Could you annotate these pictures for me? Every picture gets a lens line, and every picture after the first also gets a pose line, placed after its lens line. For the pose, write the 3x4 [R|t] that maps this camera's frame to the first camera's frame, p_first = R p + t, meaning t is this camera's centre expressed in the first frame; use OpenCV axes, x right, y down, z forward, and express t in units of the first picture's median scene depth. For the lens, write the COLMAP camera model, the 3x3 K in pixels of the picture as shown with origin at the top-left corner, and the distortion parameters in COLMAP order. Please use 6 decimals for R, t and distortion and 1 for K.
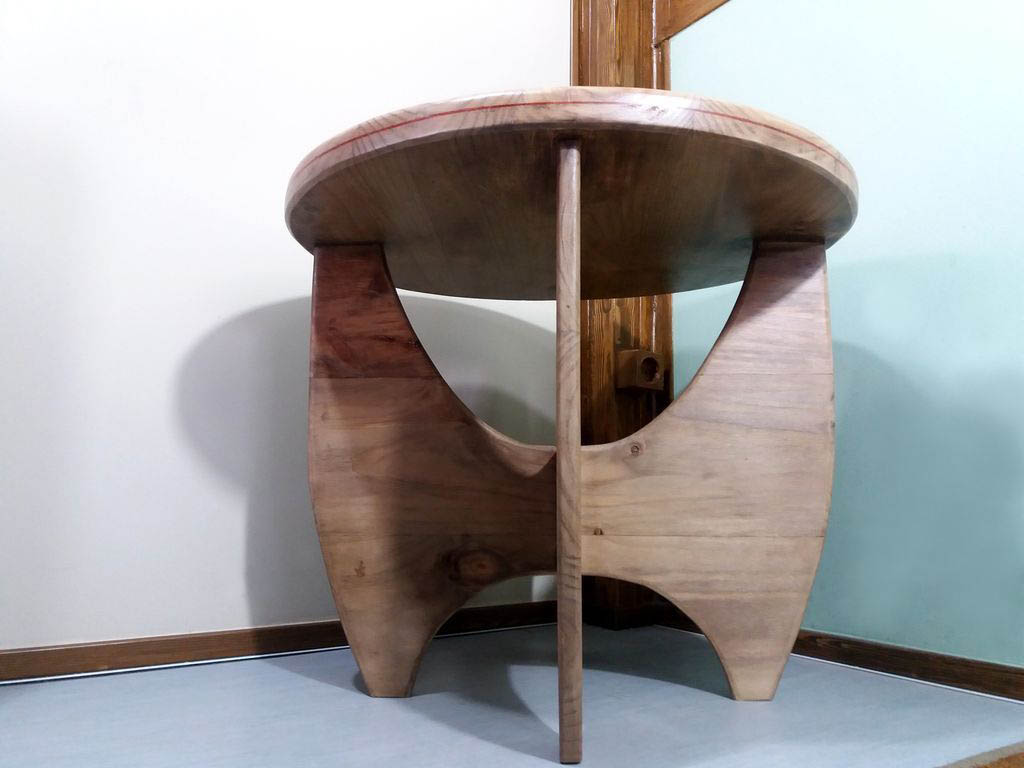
lens RADIAL K [[828.6, 0, 512.0], [0, 828.6, 384.0], [0, 0, 1]] dist [0.143973, -0.278874]
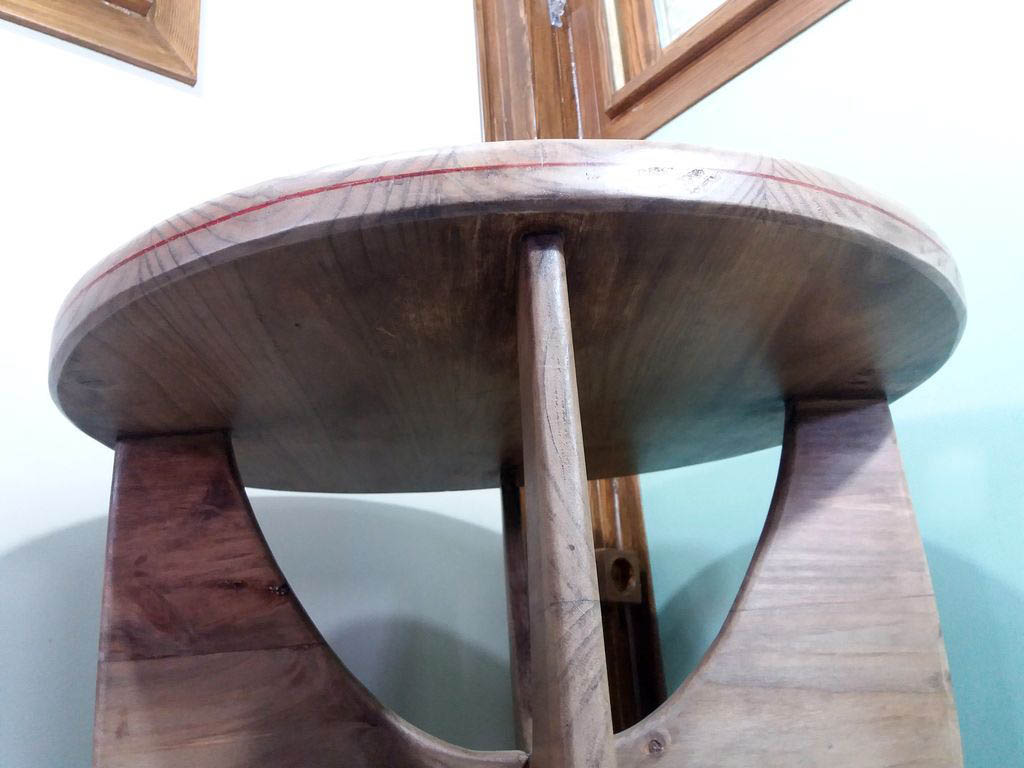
lens RADIAL K [[828.6, 0, 512.0], [0, 828.6, 384.0], [0, 0, 1]] dist [0.143973, -0.278874]
pose [[0.992247, -0.043757, 0.116324, -0.014045], [0.065440, 0.979660, -0.189694, -0.070467], [-0.105658, 0.195836, 0.974928, 0.365547]]
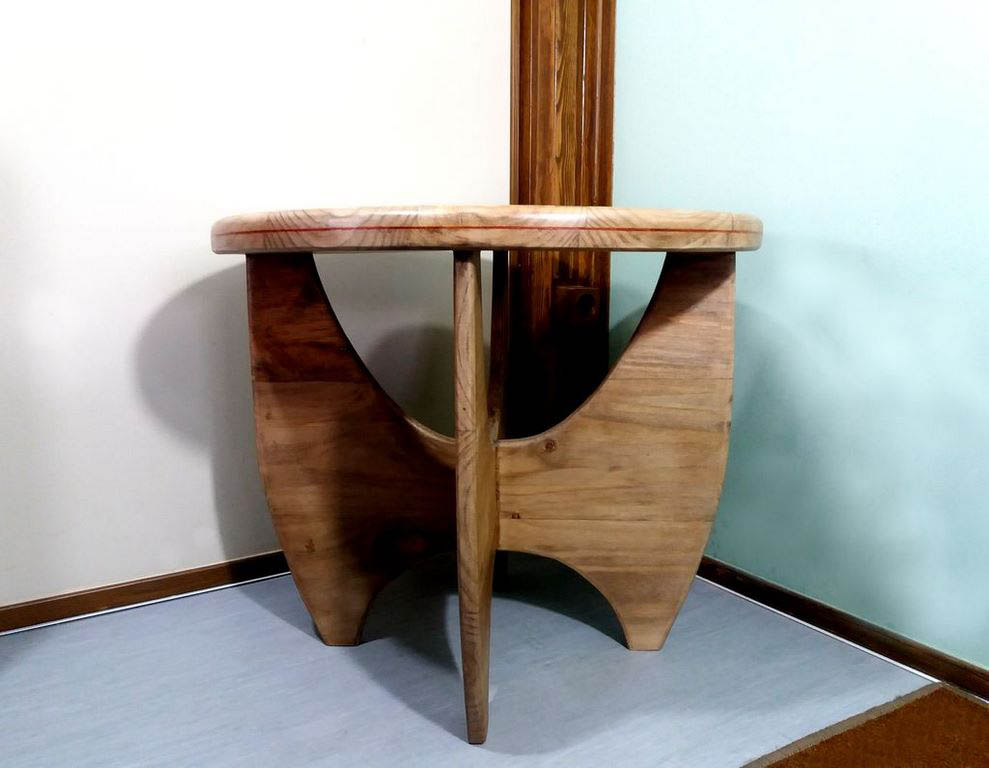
lens RADIAL K [[834.1, 0, 477.2], [0, 834.1, 385.6], [0, 0, 1]] dist [0.135503, -0.003161]
pose [[0.999606, -0.011095, -0.025795, 0.082036], [0.017885, 0.959754, 0.280273, -0.315664], [0.021648, -0.280624, 0.959574, -0.050694]]
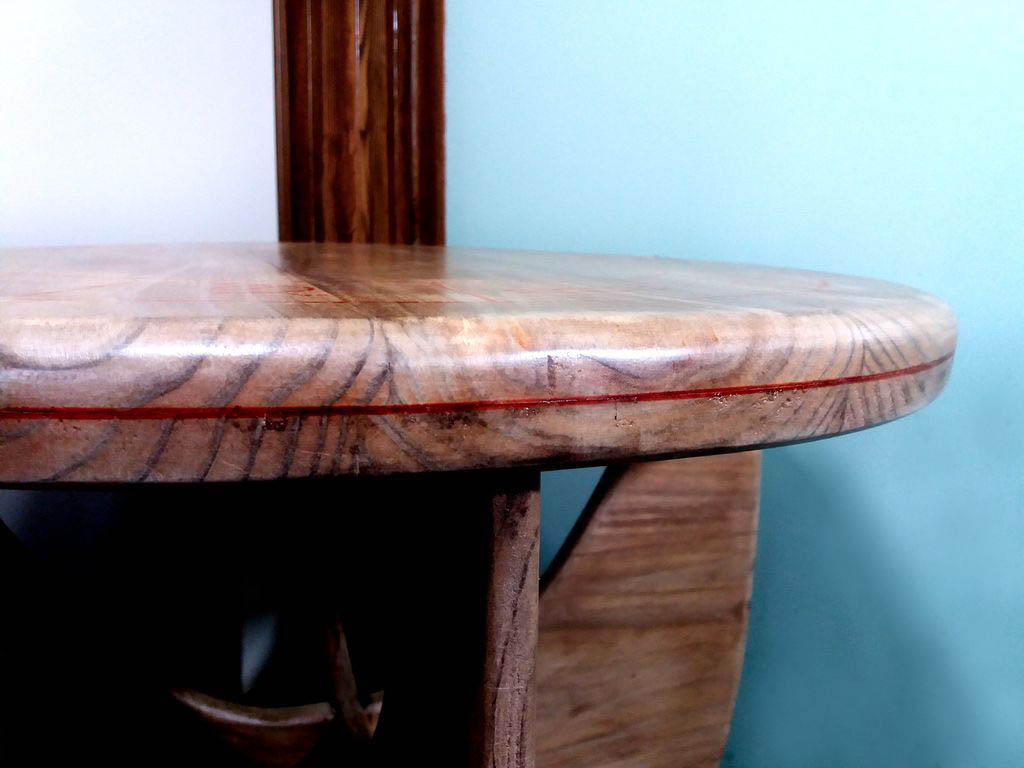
lens RADIAL K [[853.8, 0, 512.0], [0, 853.8, 384.0], [0, 0, 1]] dist [0.072715, -0.112875]
pose [[0.918942, -0.063825, 0.389195, -0.043827], [-0.060340, 0.952448, 0.298667, -0.309356], [-0.389750, -0.297942, 0.871393, 0.533746]]
